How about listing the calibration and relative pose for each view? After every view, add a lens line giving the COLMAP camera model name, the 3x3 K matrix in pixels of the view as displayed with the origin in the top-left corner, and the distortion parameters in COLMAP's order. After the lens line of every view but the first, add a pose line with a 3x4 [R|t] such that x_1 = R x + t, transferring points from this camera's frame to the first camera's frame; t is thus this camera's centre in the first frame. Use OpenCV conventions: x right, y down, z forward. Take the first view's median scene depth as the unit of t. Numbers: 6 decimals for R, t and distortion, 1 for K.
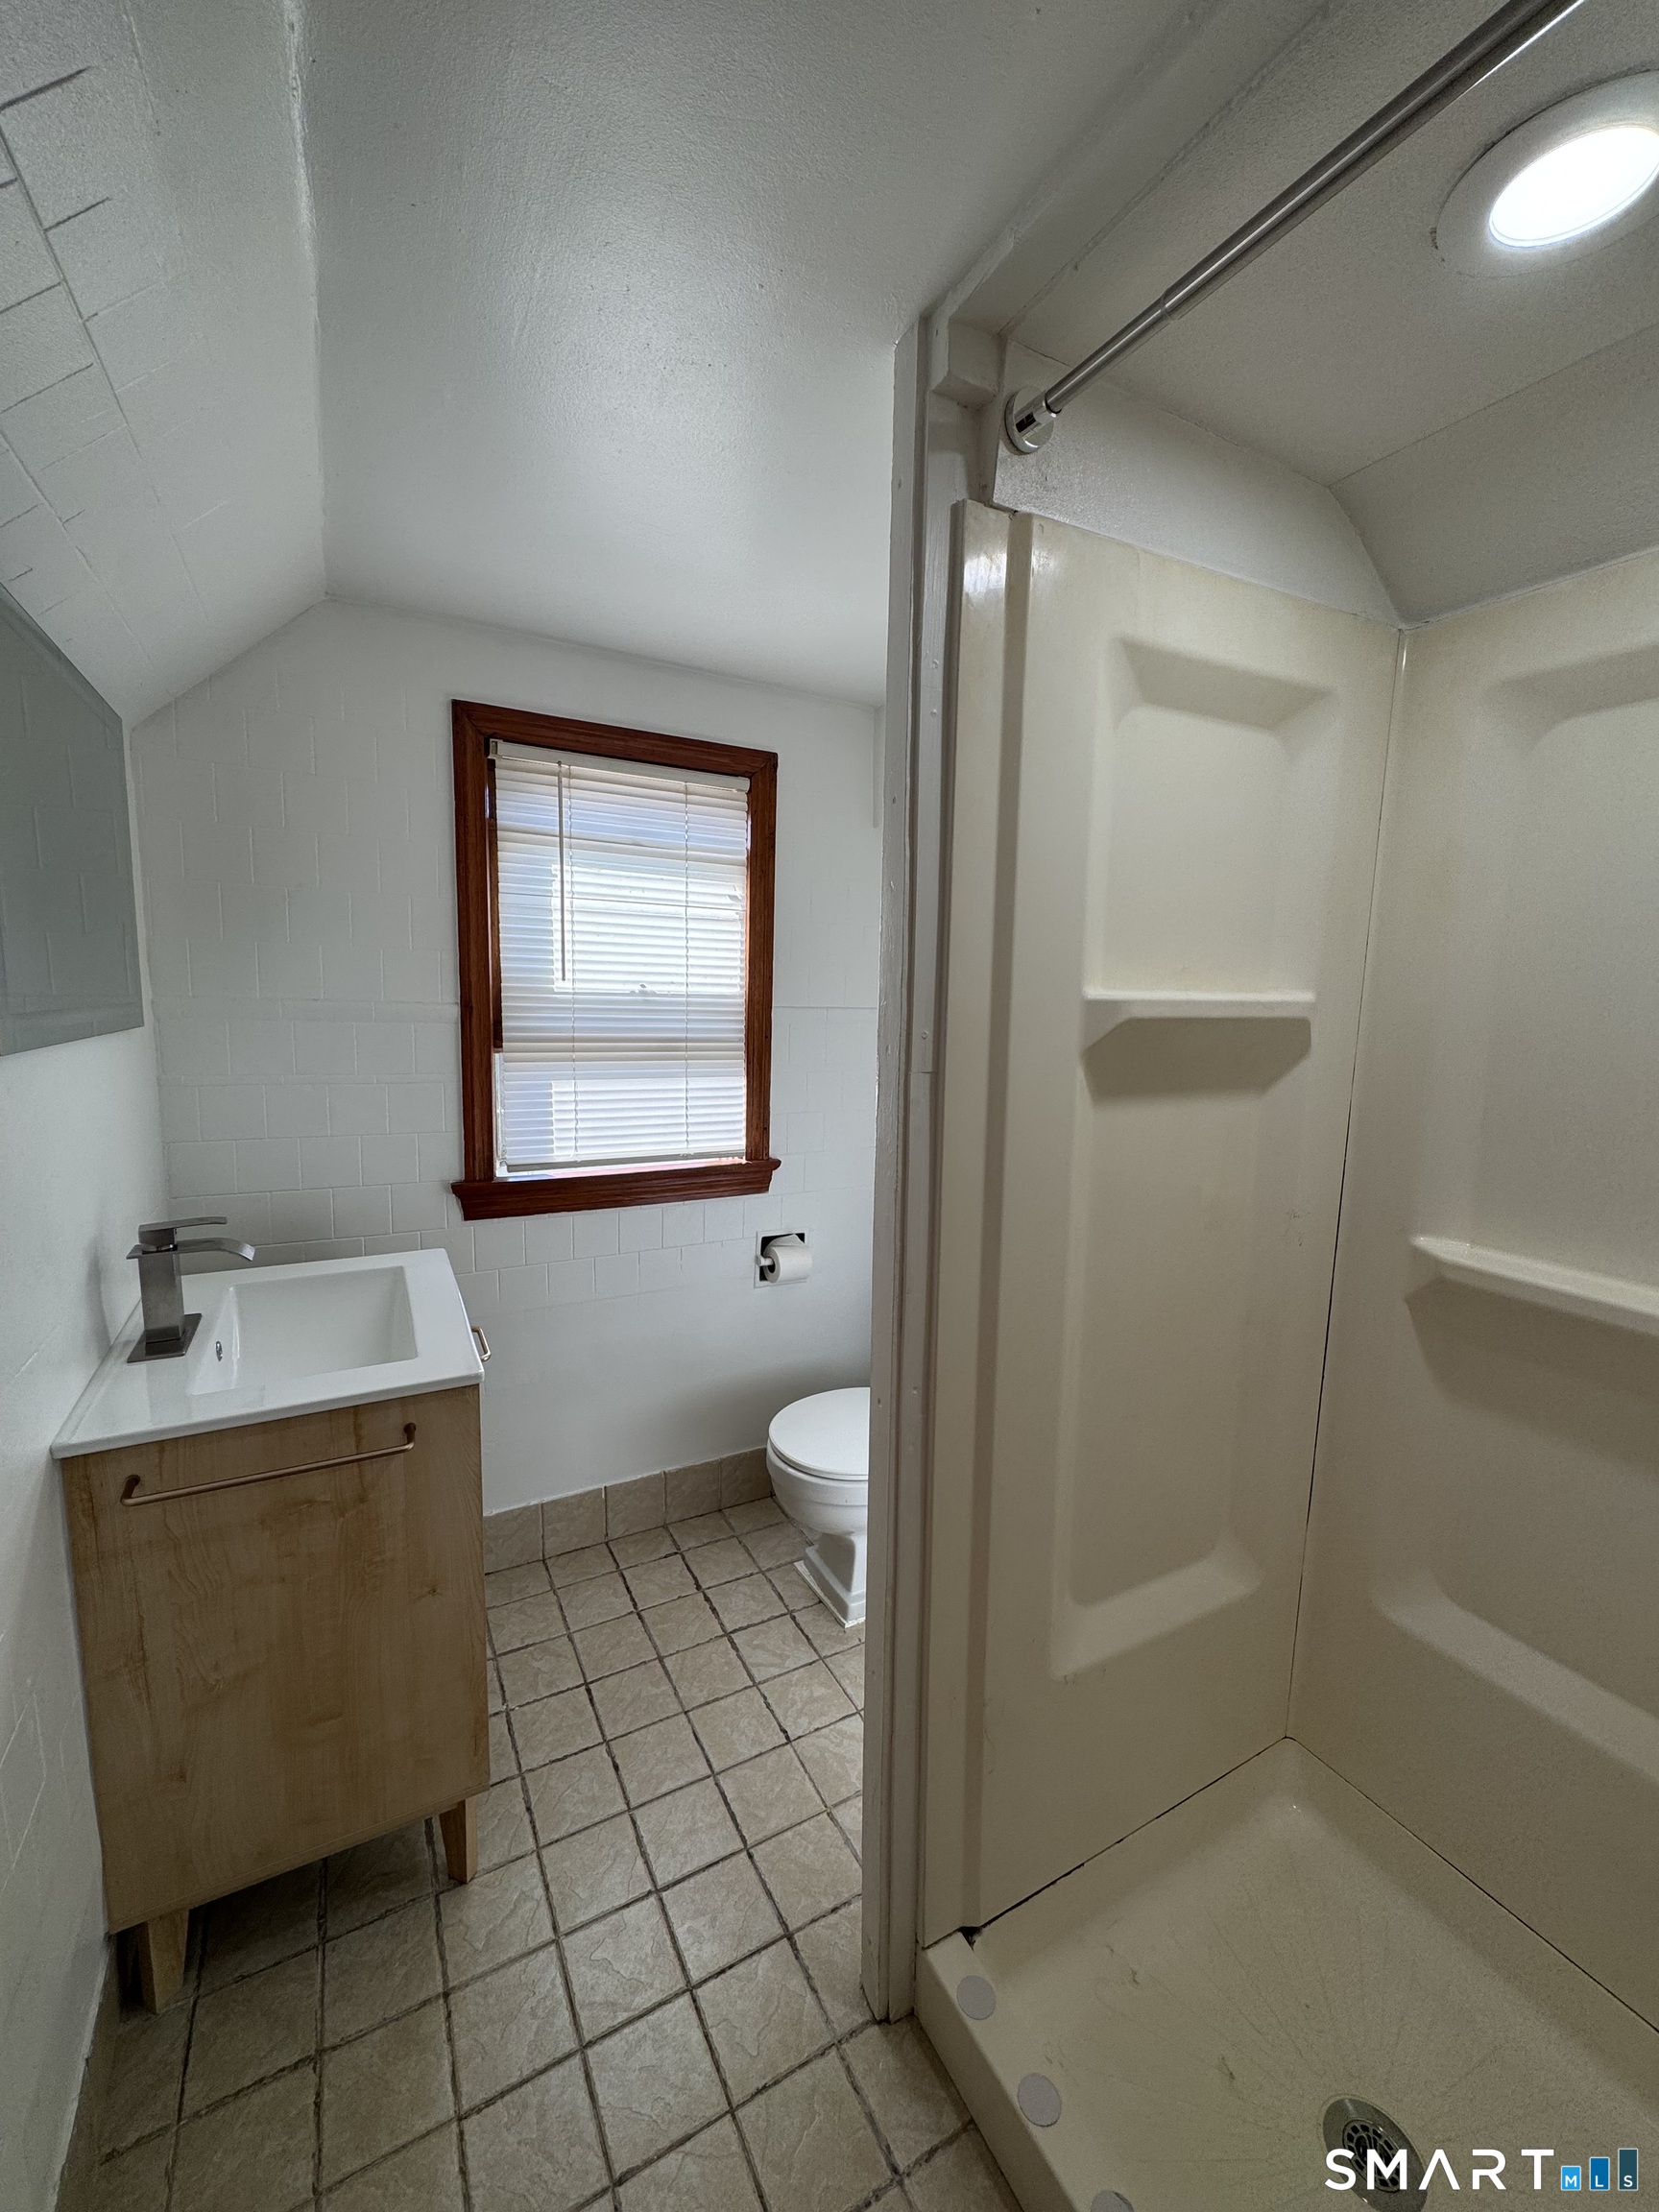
lens RADIAL K [[879.3, 0, 829.1], [0, 879.3, 1108.5], [0, 0, 1]] dist [-0.001068, -0.000207]
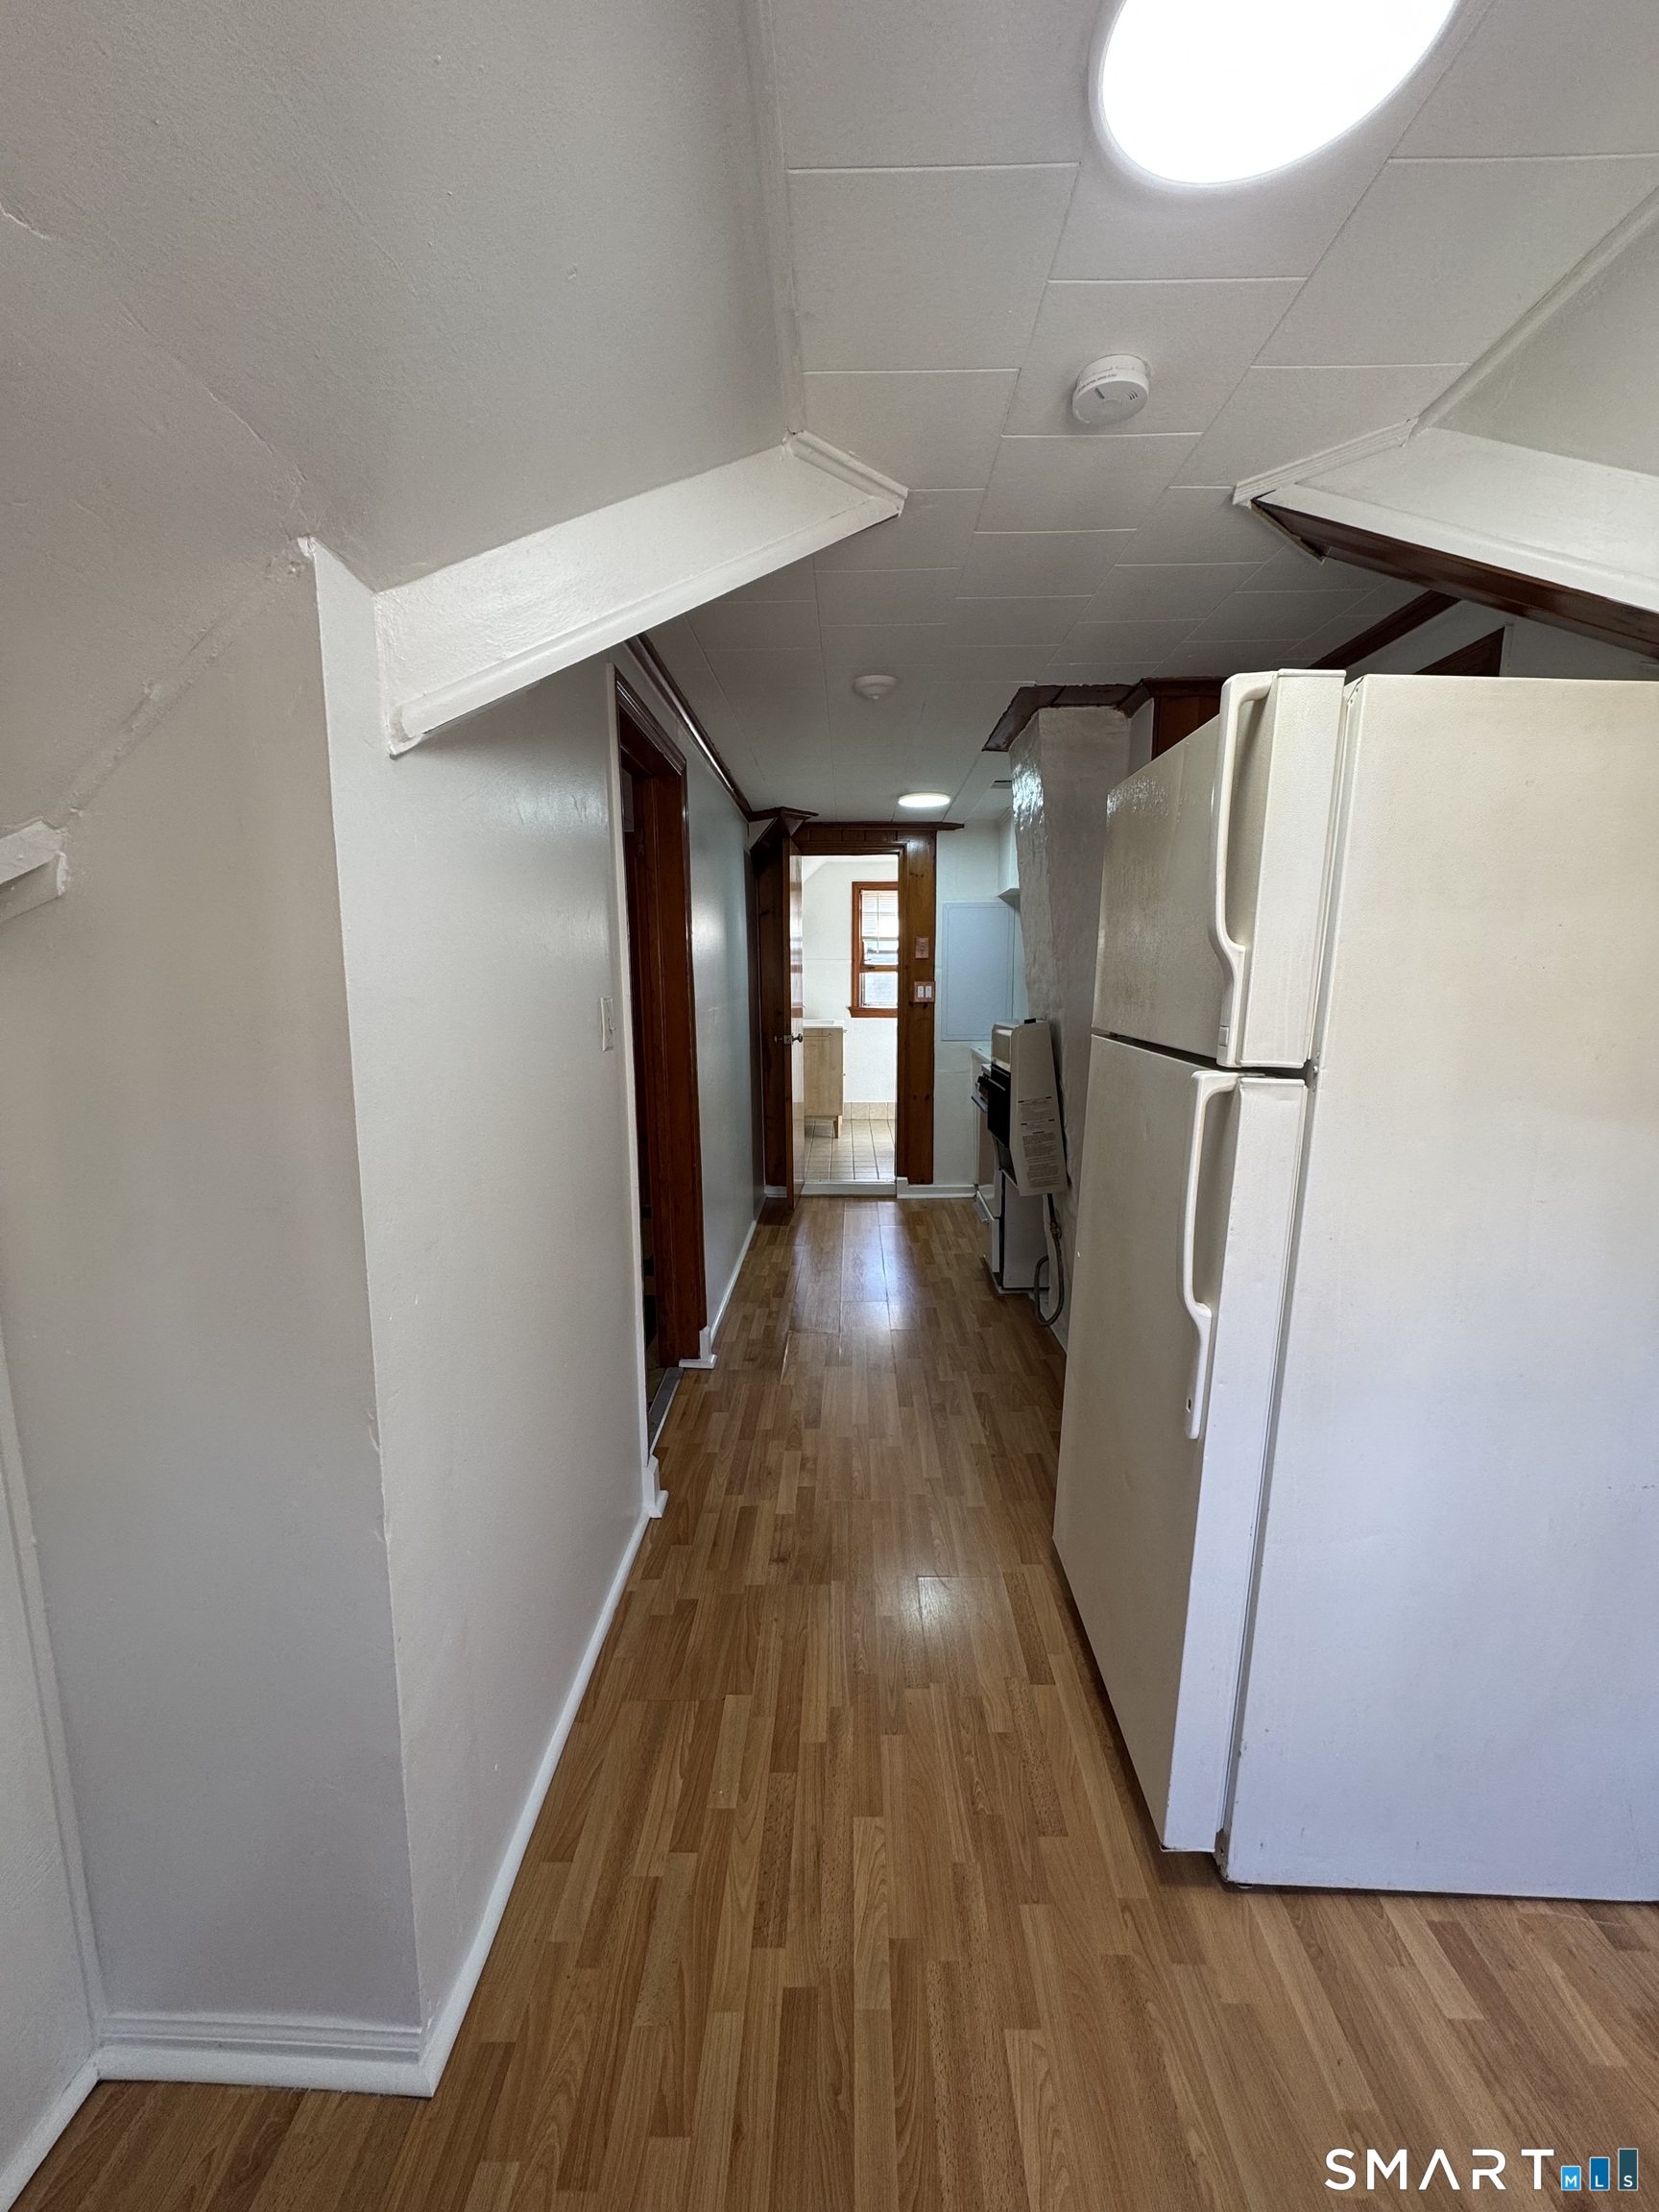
lens RADIAL K [[879.3, 0, 826.0], [0, 879.3, 1108.5], [0, 0, 1]] dist [-0.001068, -0.000207]
pose [[0.866094, 0.054764, -0.496873, 1.363892], [-0.043361, 0.998465, 0.034466, 0.390649], [0.497997, -0.008306, 0.867139, -2.286774]]
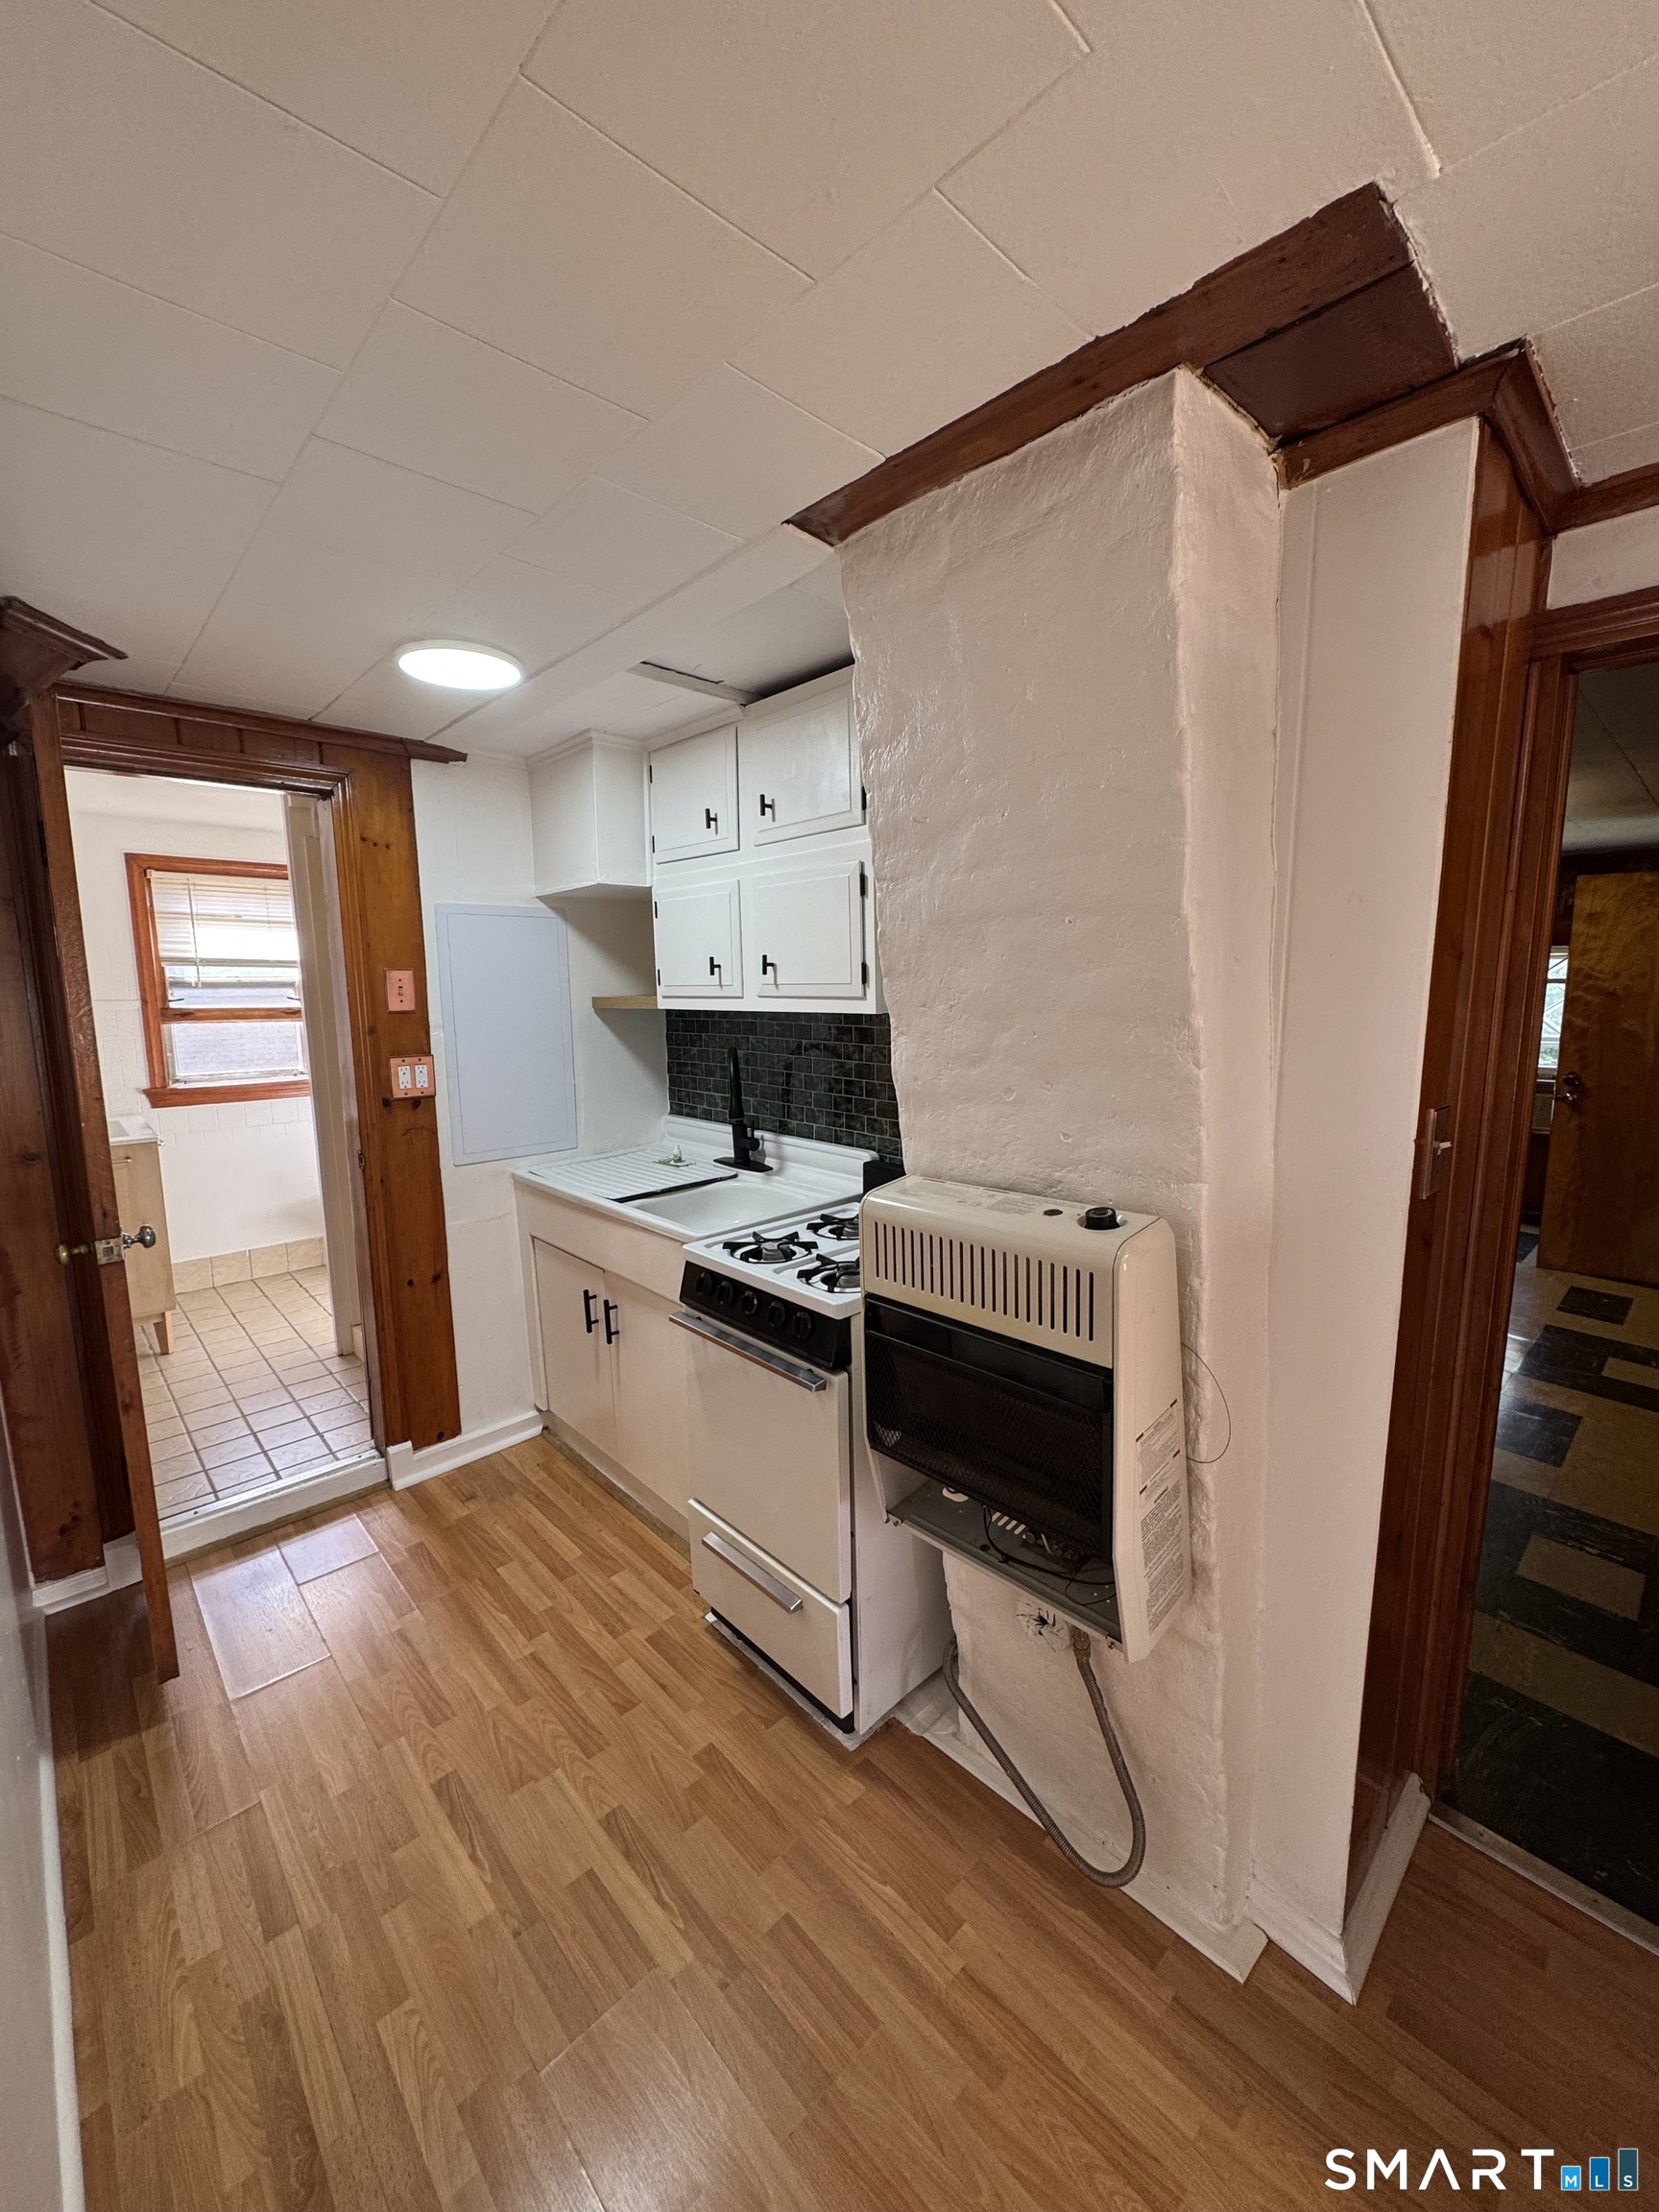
lens RADIAL K [[879.3, 0, 828.5], [0, 879.3, 1106.4], [0, 0, 1]] dist [-0.001068, -0.000207]
pose [[0.966667, -0.063879, 0.247938, 0.571728], [0.060262, 0.997937, 0.022157, 0.174118], [-0.248842, -0.006477, 0.968522, -1.303765]]
